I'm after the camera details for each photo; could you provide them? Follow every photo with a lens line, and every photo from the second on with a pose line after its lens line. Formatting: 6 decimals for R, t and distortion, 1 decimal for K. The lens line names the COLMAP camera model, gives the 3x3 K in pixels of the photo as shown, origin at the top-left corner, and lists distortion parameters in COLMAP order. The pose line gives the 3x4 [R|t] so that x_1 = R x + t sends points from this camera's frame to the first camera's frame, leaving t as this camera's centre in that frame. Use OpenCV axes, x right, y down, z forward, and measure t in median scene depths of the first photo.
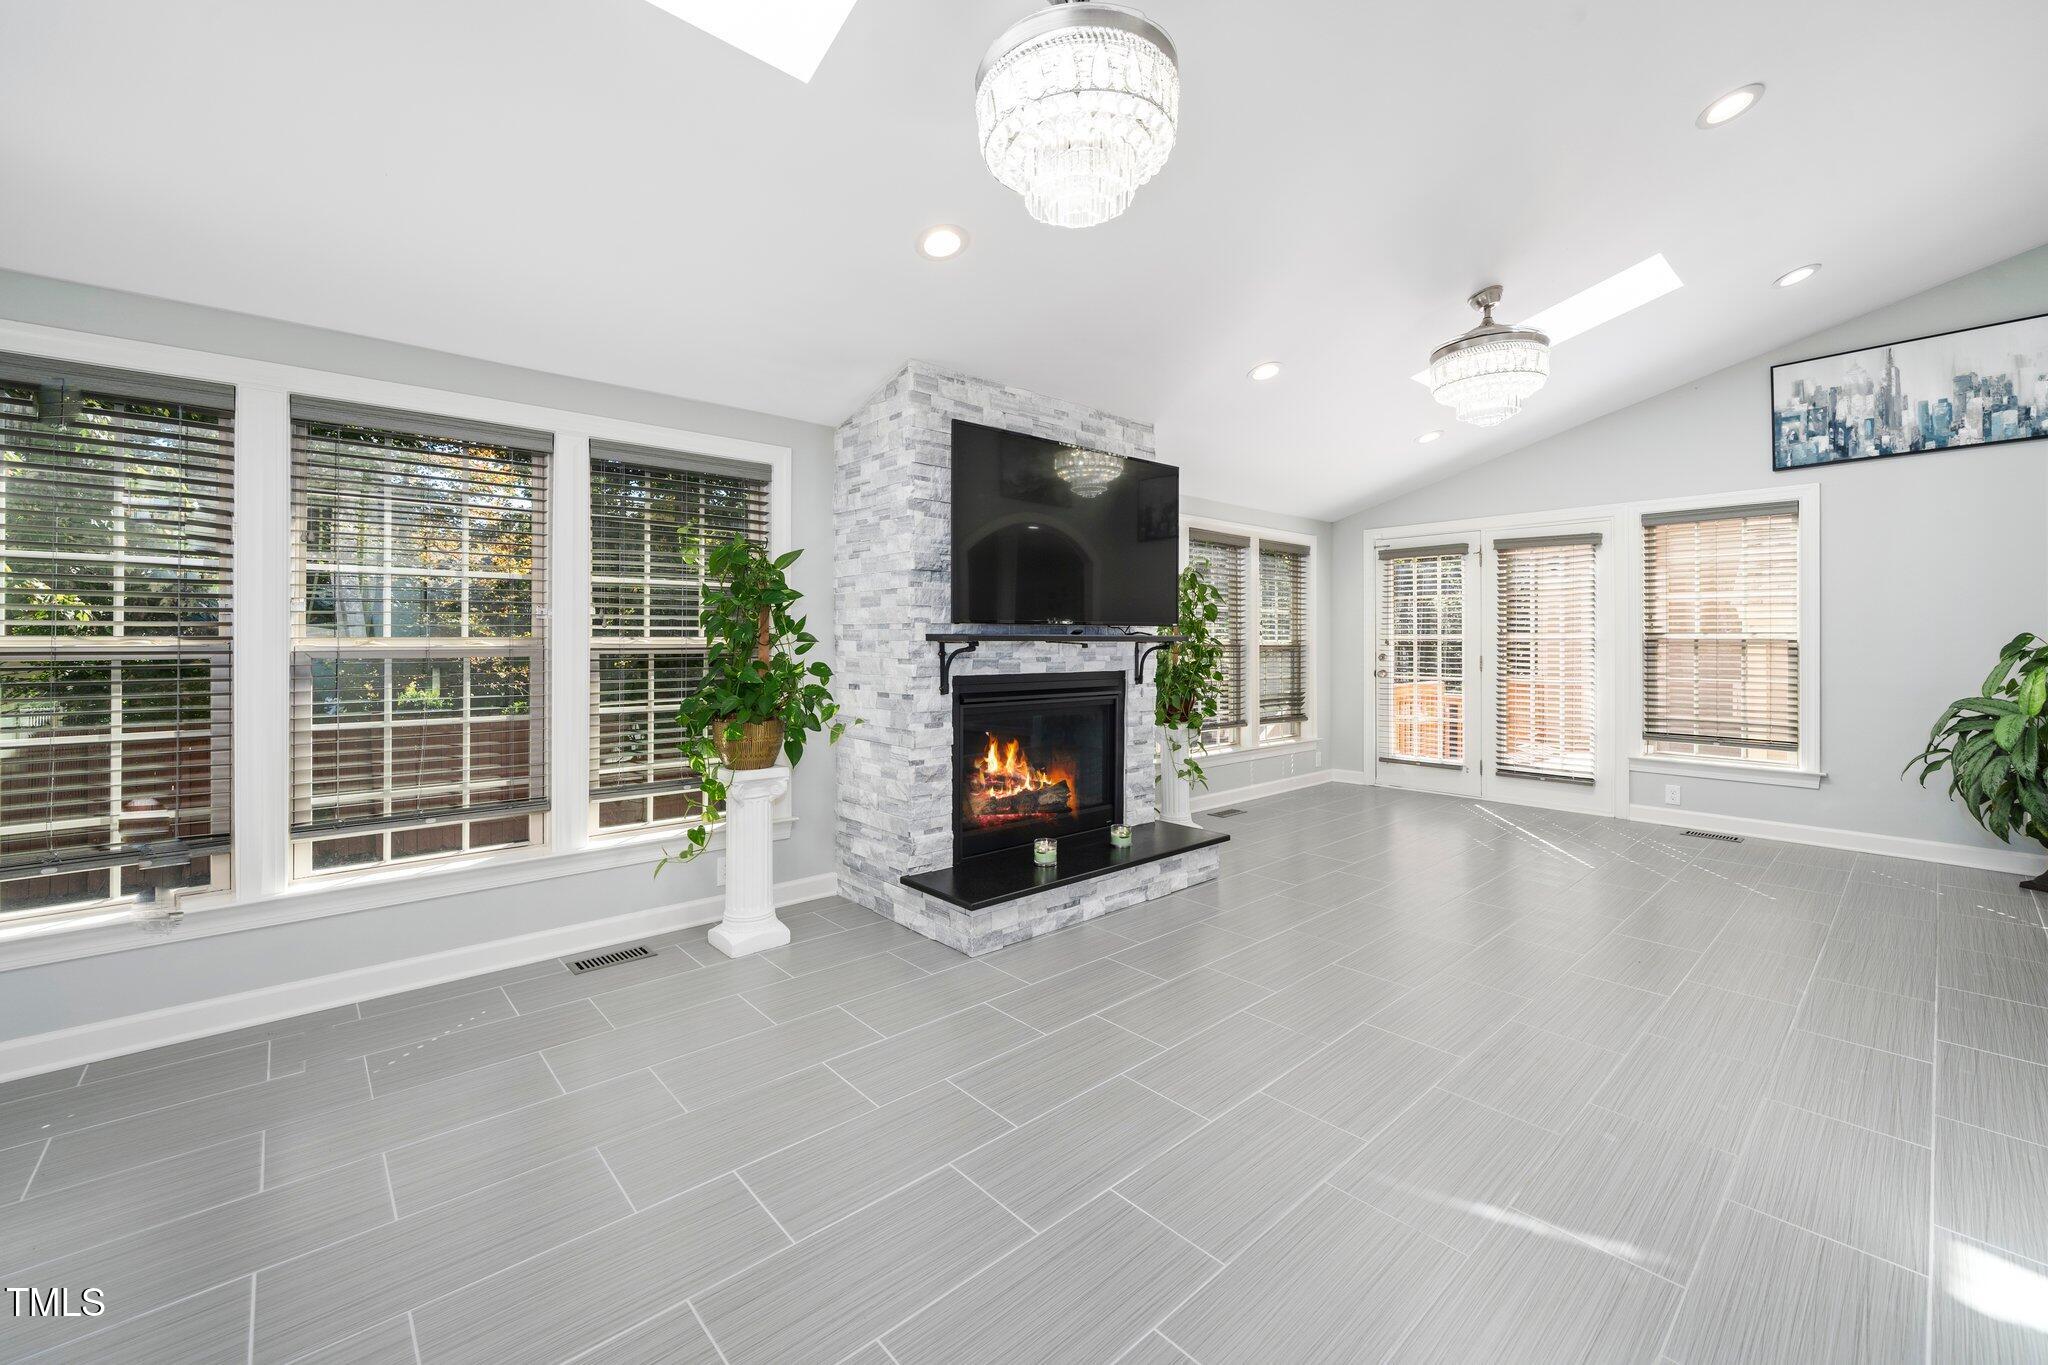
lens RADIAL K [[830.4, 0, 1032.7], [0, 830.4, 643.6], [0, 0, 1]] dist [-0.004725, 0.001010]
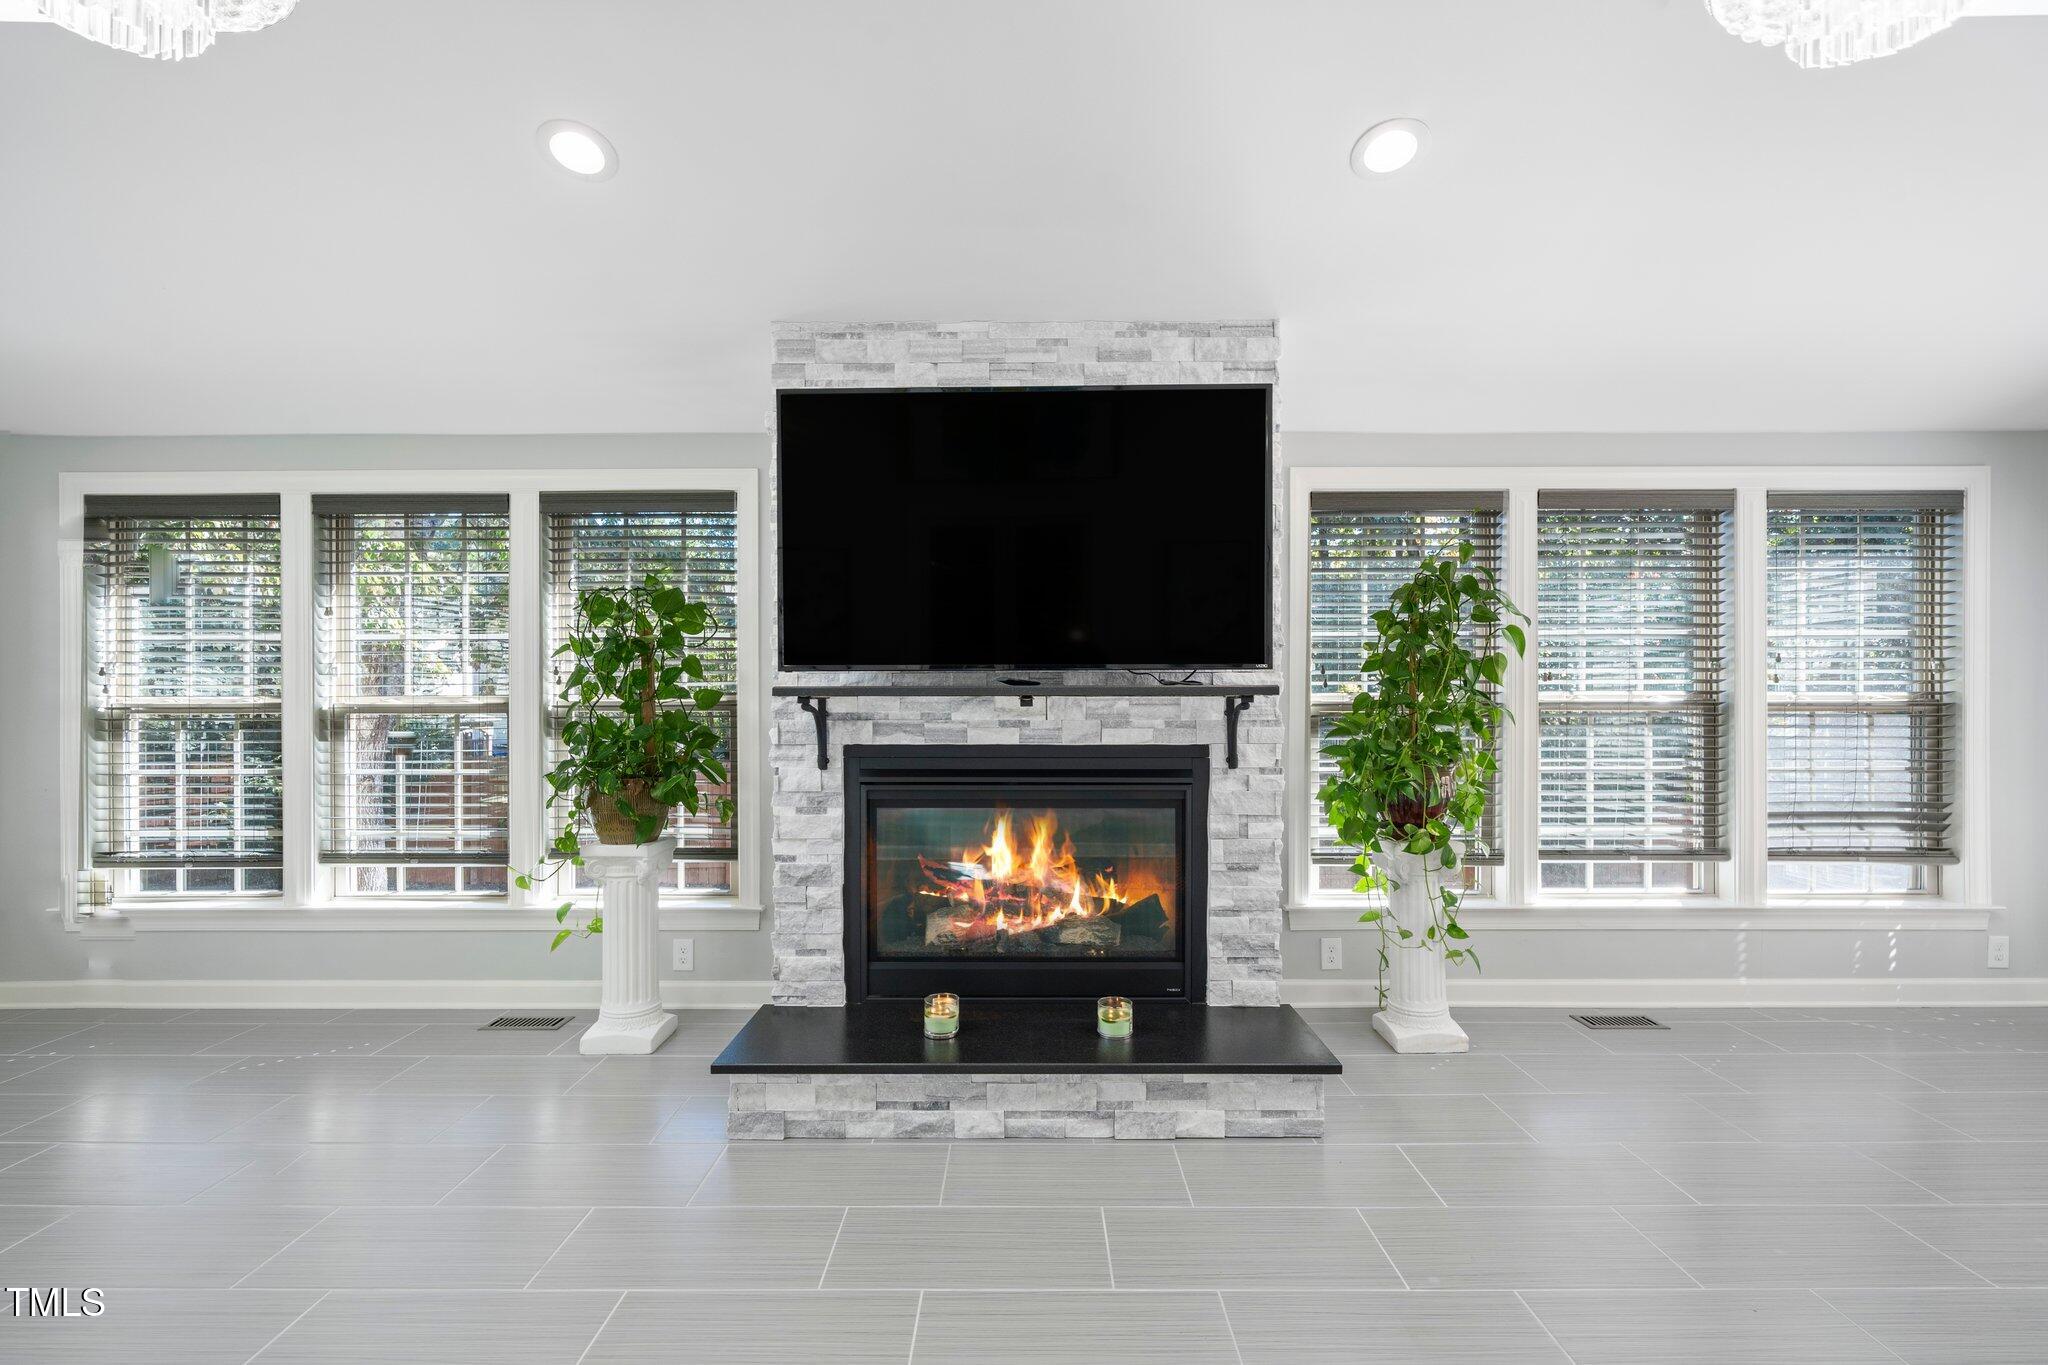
lens RADIAL K [[918.1, 0, 1022.7], [0, 918.1, 710.6], [0, 0, 1]] dist [0.003133, 0.000041]
pose [[0.740942, 0.006061, -0.671541, 0.545549], [0.001264, 0.999945, 0.010419, 0.000965], [0.671568, -0.008568, 0.740894, 0.497621]]
